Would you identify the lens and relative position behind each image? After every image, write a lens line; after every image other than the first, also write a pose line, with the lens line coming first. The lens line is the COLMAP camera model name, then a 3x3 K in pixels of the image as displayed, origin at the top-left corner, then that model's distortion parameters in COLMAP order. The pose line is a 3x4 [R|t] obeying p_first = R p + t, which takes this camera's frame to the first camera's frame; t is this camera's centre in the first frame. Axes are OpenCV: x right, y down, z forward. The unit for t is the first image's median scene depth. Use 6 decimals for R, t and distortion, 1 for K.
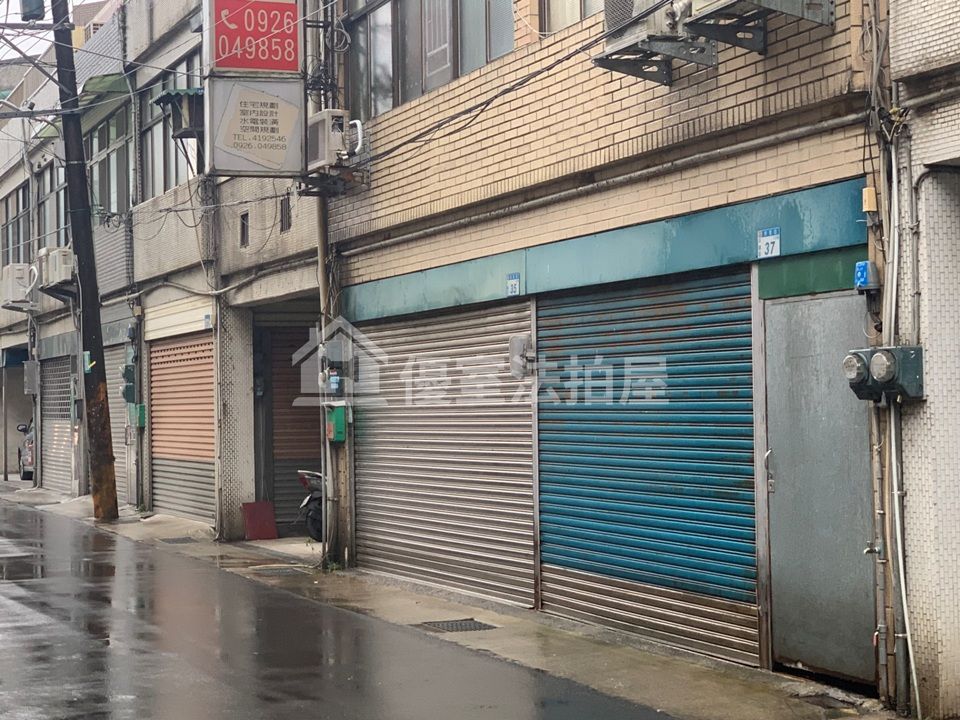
lens RADIAL K [[1951.6, 0, 479.1], [0, 1951.6, 340.8], [0, 0, 1]] dist [-0.094424, 1.960161]
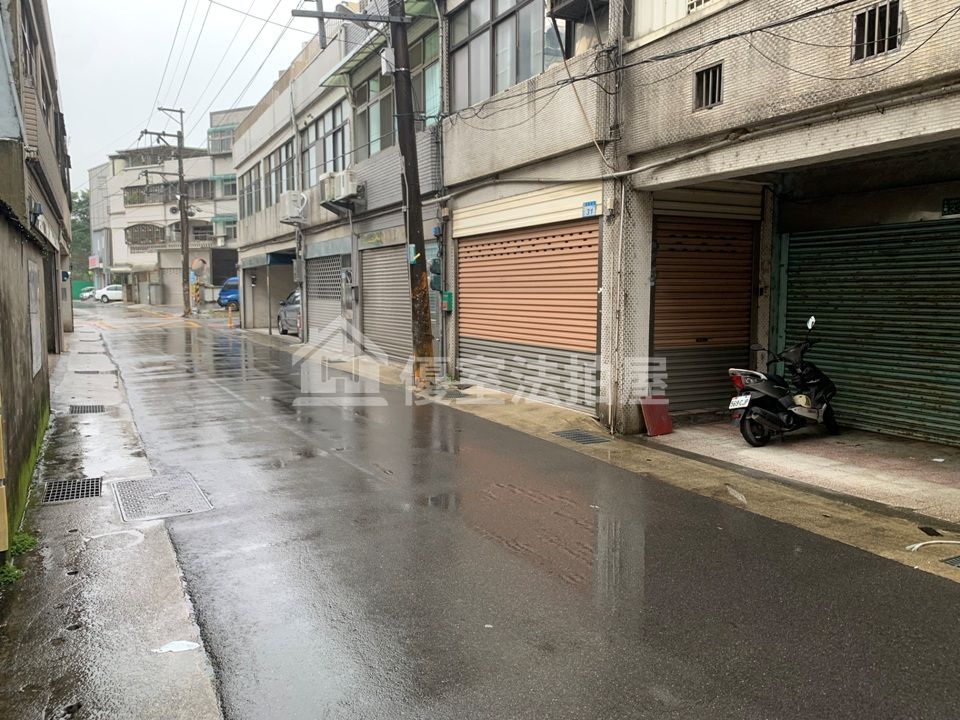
lens RADIAL K [[738.1, 0, 470.8], [0, 738.1, 355.1], [0, 0, 1]] dist [0.029457, -0.037745]
pose [[0.994880, 0.005783, 0.100894, -0.312689], [-0.017950, 0.992599, 0.120103, 0.025473], [-0.099453, -0.121299, 0.987621, 0.842209]]
